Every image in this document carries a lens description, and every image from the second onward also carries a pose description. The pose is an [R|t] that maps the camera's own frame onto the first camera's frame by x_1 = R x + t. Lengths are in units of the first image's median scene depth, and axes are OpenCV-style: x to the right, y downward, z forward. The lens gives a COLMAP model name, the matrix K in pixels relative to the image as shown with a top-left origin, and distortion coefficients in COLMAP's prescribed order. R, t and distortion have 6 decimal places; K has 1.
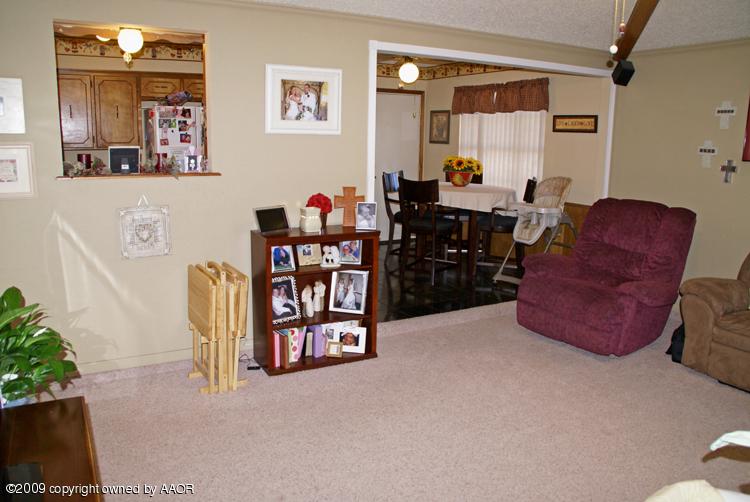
lens RADIAL K [[587.7, 0, 370.9], [0, 587.7, 255.1], [0, 0, 1]] dist [-0.179614, 0.130377]
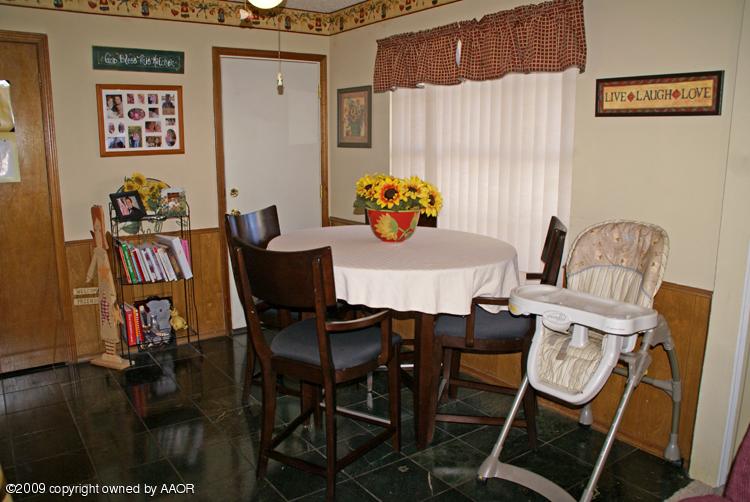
lens RADIAL K [[587.7, 0, 370.9], [0, 587.7, 255.1], [0, 0, 1]] dist [-0.179614, 0.130377]
pose [[0.994130, -0.038251, 0.101203, 0.090088], [0.038770, 0.999243, -0.003165, -0.107525], [-0.101005, 0.007070, 0.994861, 0.553028]]
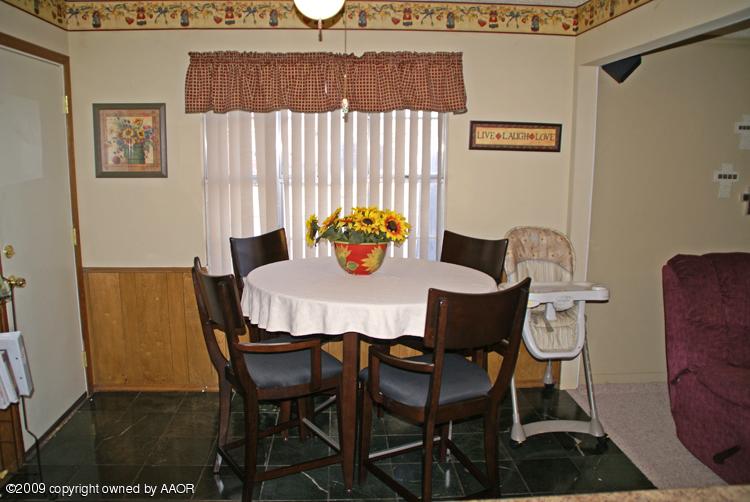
lens RADIAL K [[587.7, 0, 370.9], [0, 587.7, 255.1], [0, 0, 1]] dist [-0.179614, 0.130377]
pose [[0.446957, -0.166790, 0.878869, -0.243628], [0.175803, 0.979683, 0.096516, -0.176675], [-0.877111, 0.111369, 0.467198, 0.790495]]
